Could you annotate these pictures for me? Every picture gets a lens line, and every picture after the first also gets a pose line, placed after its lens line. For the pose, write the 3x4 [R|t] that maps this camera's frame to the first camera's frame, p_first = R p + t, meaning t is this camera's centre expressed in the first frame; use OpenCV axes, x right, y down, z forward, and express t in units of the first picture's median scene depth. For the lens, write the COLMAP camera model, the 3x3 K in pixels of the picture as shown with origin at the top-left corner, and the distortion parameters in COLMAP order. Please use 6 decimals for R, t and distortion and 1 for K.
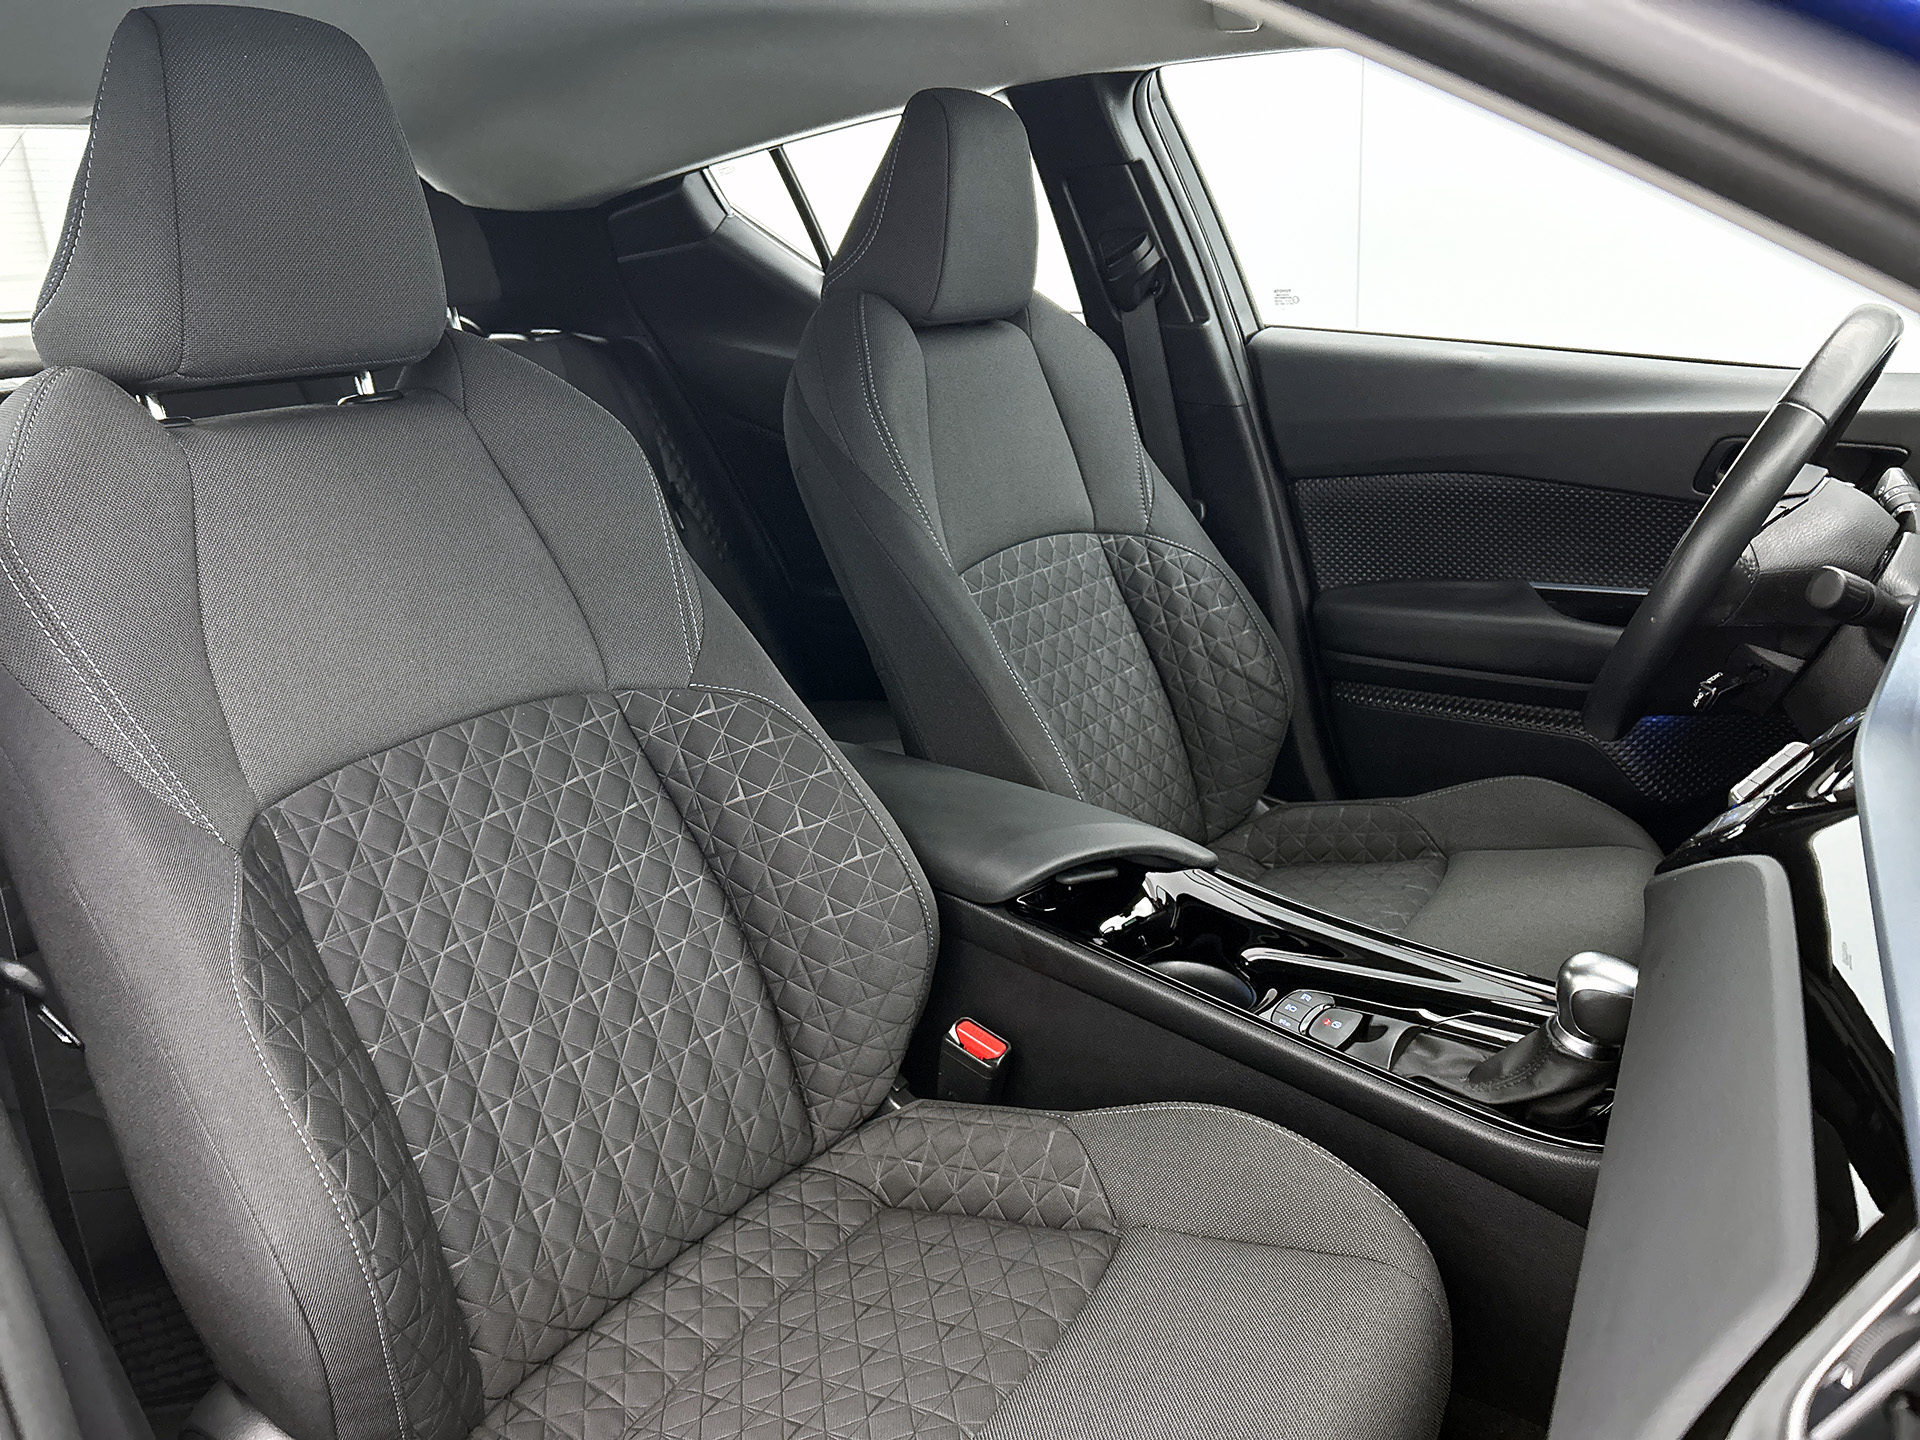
lens RADIAL K [[1446.4, 0, 960.0], [0, 1446.4, 720.0], [0, 0, 1]] dist [0.071386, -0.083446]
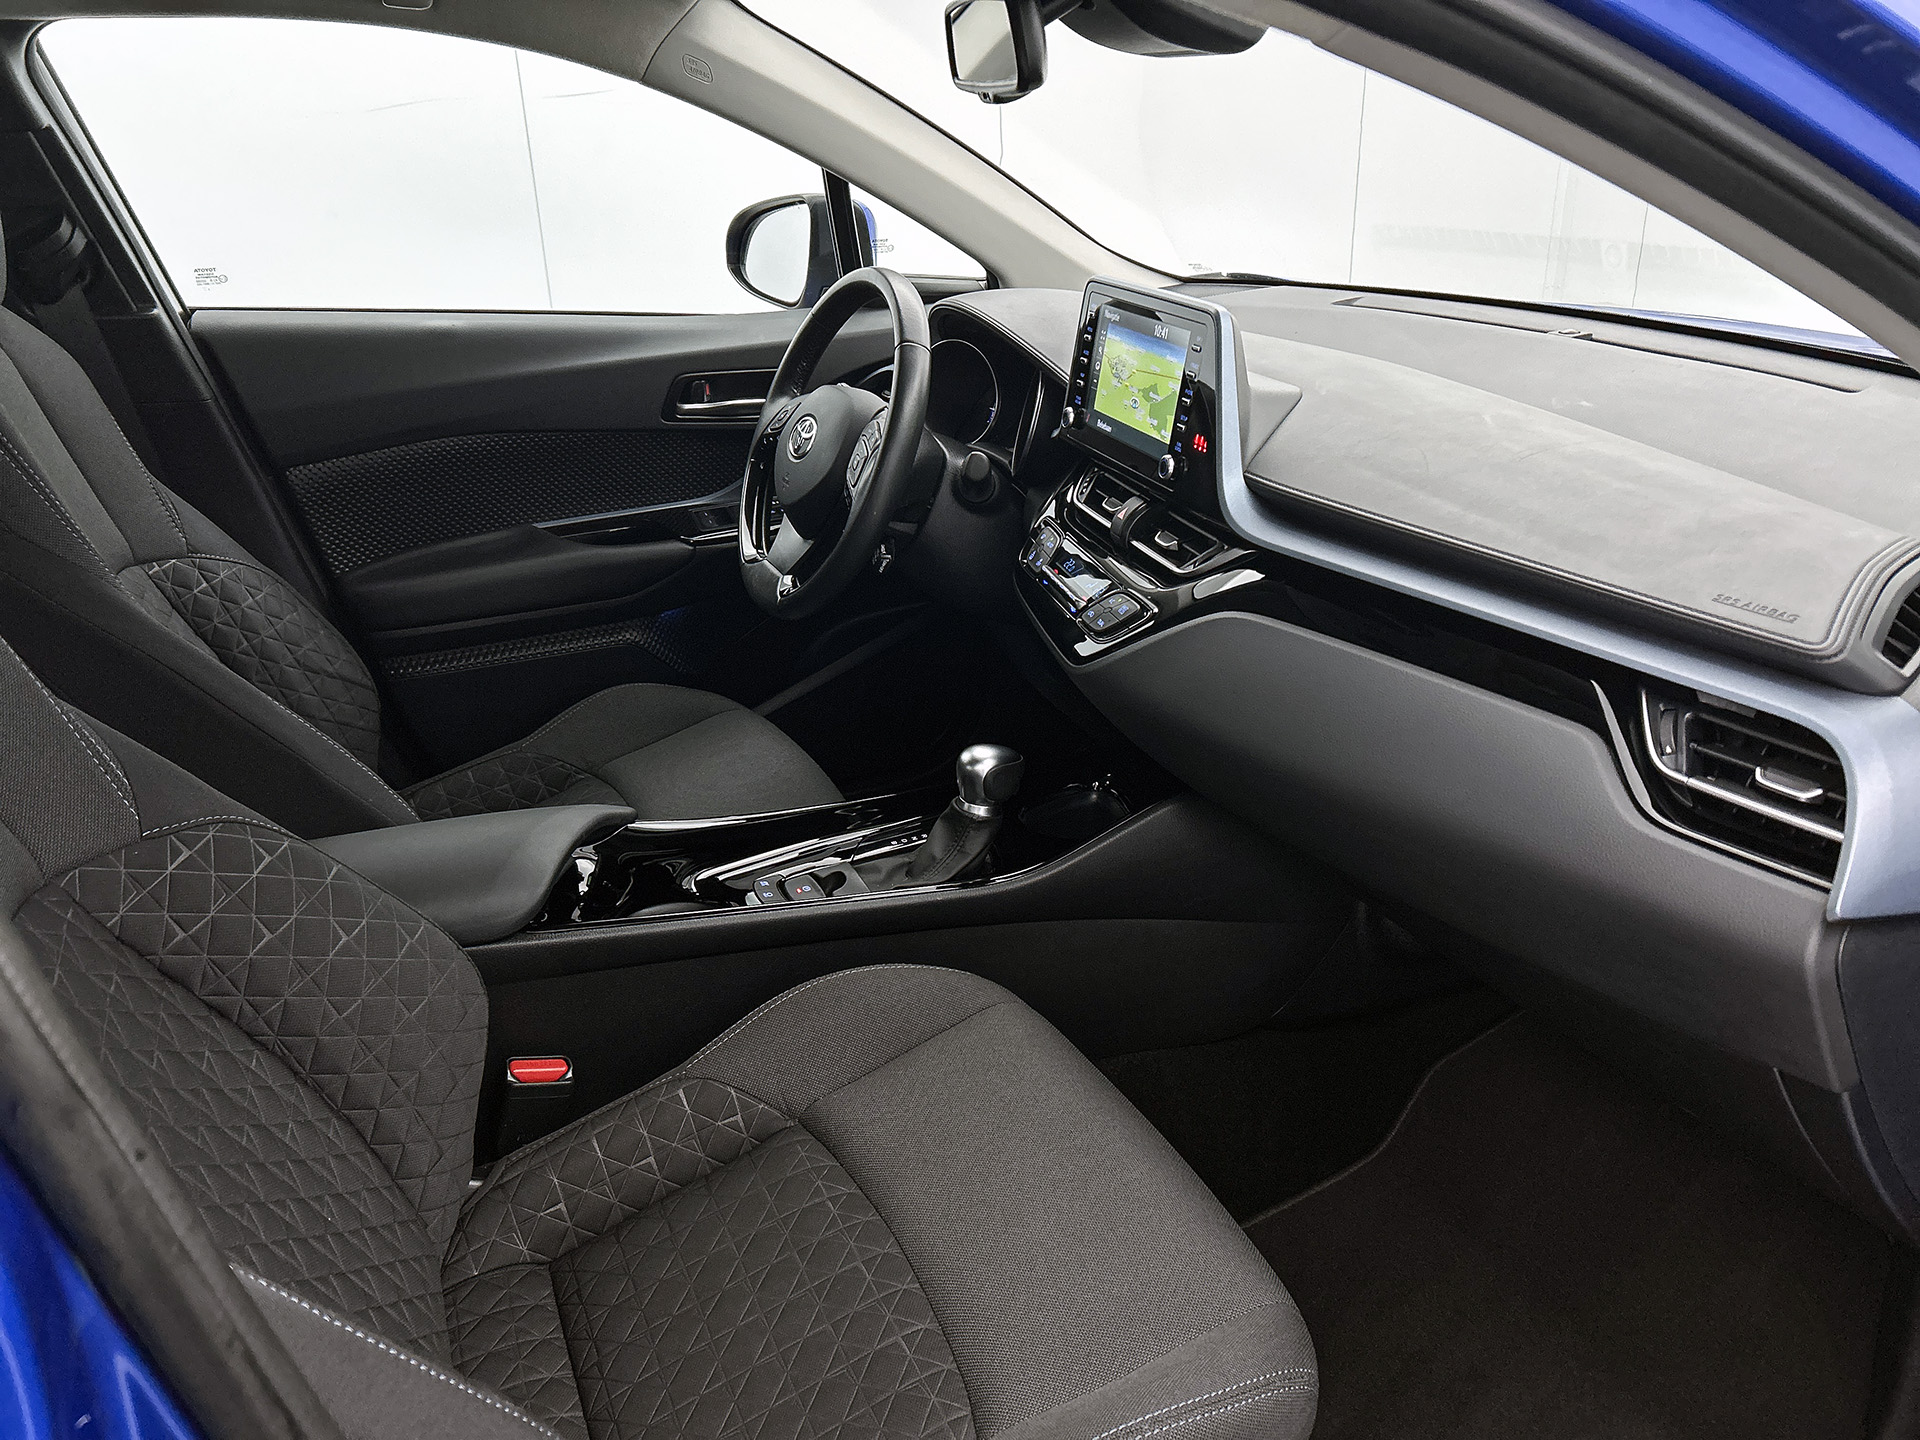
lens RADIAL K [[1446.4, 0, 960.0], [0, 1446.4, 720.0], [0, 0, 1]] dist [0.071386, -0.083446]
pose [[0.493222, -0.305138, 0.814631, -0.398519], [0.271406, 0.943694, 0.189157, -0.075204], [-0.826481, 0.127799, 0.548266, 0.140965]]
